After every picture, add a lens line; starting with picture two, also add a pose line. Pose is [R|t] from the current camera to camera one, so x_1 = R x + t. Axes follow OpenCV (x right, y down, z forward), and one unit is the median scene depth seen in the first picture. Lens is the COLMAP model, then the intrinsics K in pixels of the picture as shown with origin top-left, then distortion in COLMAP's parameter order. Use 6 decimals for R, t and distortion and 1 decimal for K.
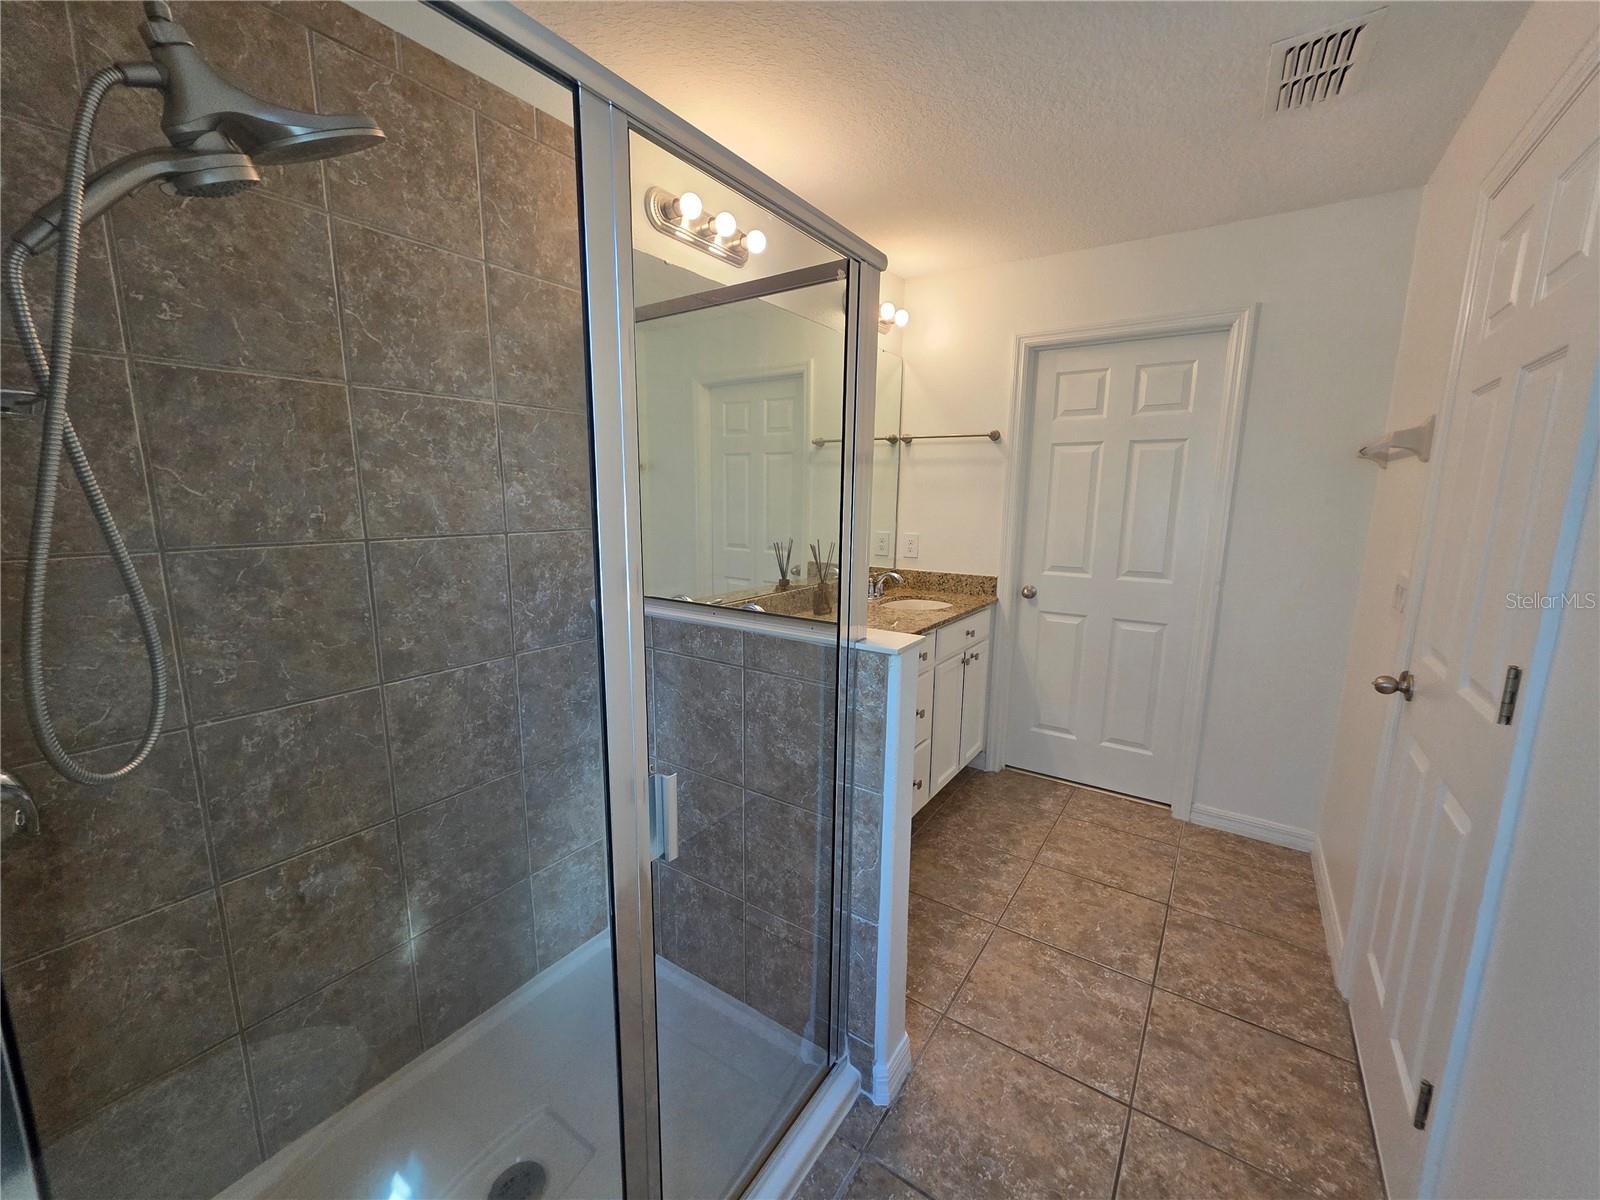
lens RADIAL K [[640.0, 0, 796.3], [0, 640.0, 606.8], [0, 0, 1]] dist [0.001968, 0.000485]
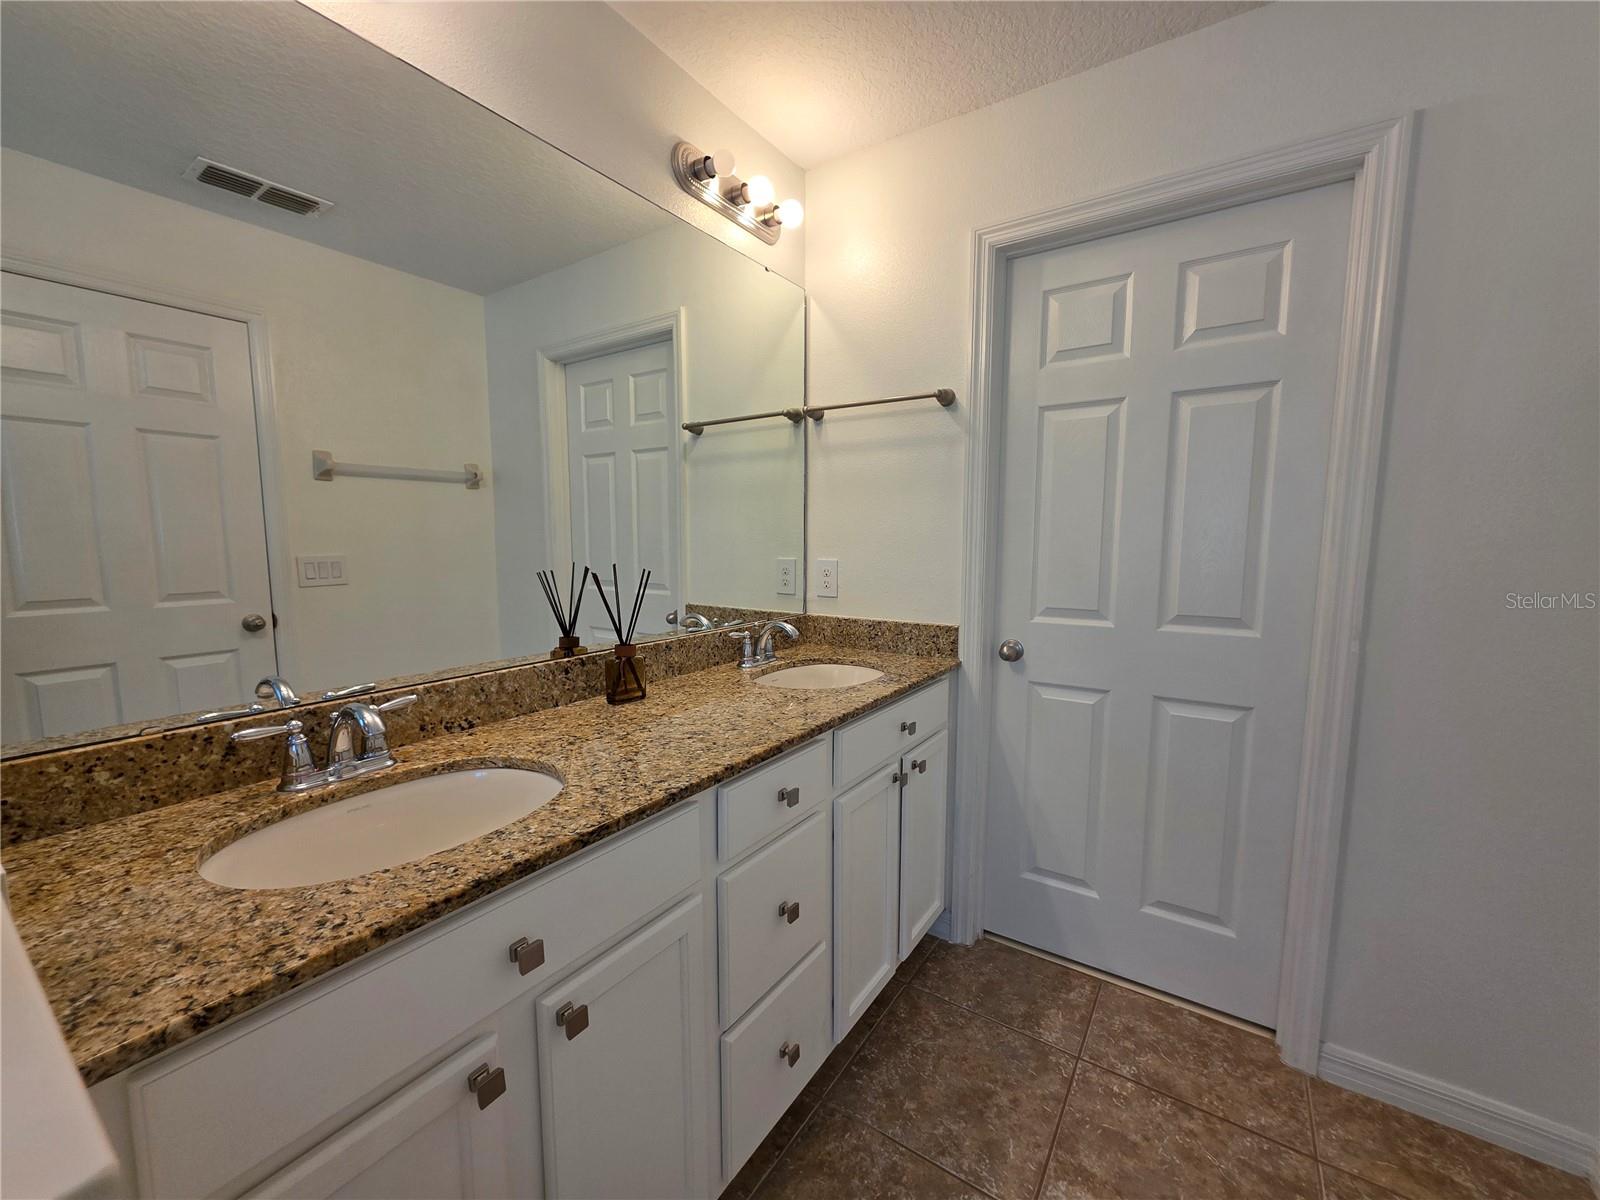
lens RADIAL K [[640.0, 0, 796.3], [0, 640.0, 606.8], [0, 0, 1]] dist [0.001968, 0.000485]
pose [[0.999939, -0.010266, 0.004062, 0.163667], [0.010512, 0.997776, -0.065819, -0.028201], [-0.003377, 0.065858, 0.997823, 0.405957]]
